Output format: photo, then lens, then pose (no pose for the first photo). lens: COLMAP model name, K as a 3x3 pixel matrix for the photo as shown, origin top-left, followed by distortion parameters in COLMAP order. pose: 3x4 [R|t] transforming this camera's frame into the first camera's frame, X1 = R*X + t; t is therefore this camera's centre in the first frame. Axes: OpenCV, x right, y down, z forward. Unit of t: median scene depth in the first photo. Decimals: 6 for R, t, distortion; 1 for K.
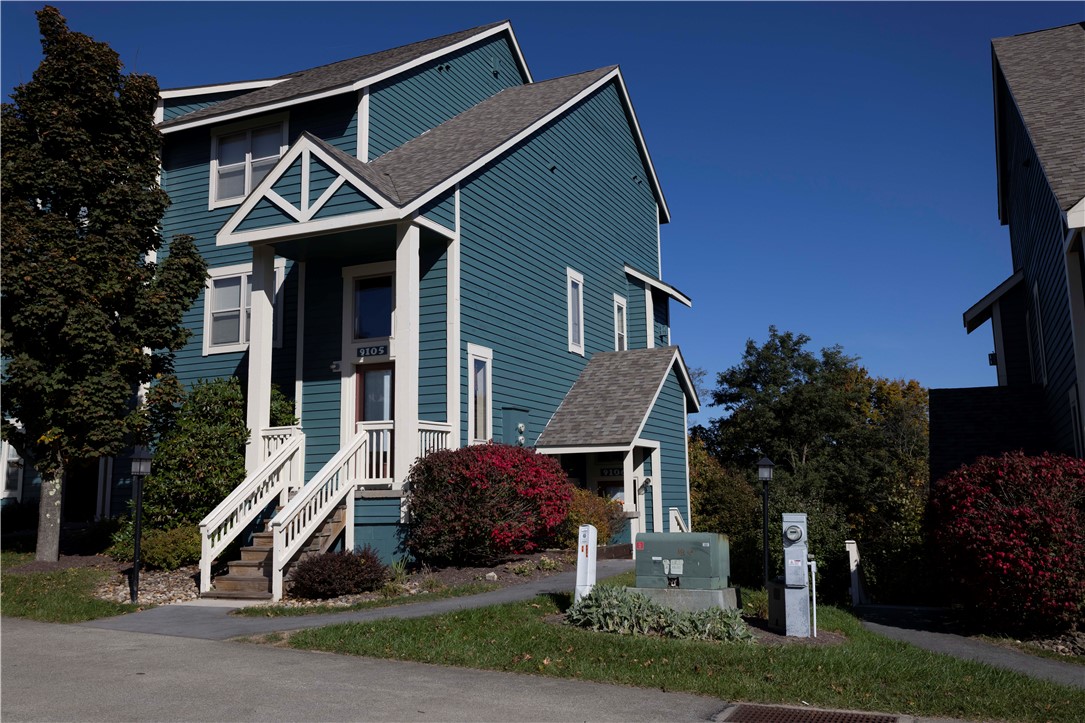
lens RADIAL K [[954.2, 0, 539.8], [0, 954.2, 356.3], [0, 0, 1]] dist [-0.062946, 0.005835]
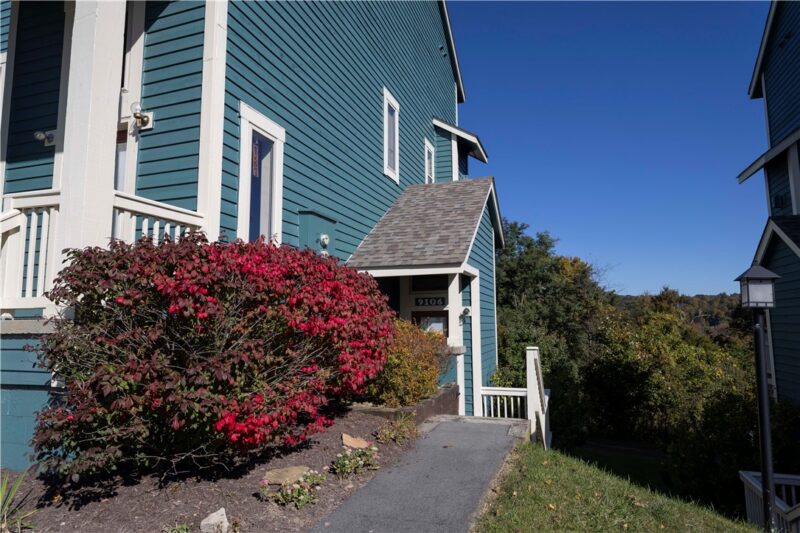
lens RADIAL K [[495.9, 0, 403.5], [0, 495.9, 269.5], [0, 0, 1]] dist [-0.040055, -0.000322]
pose [[0.996025, 0.015214, 0.087760, 0.008216], [-0.018675, 0.999075, 0.038744, 0.071965], [-0.087089, -0.040229, 0.995388, 0.521767]]
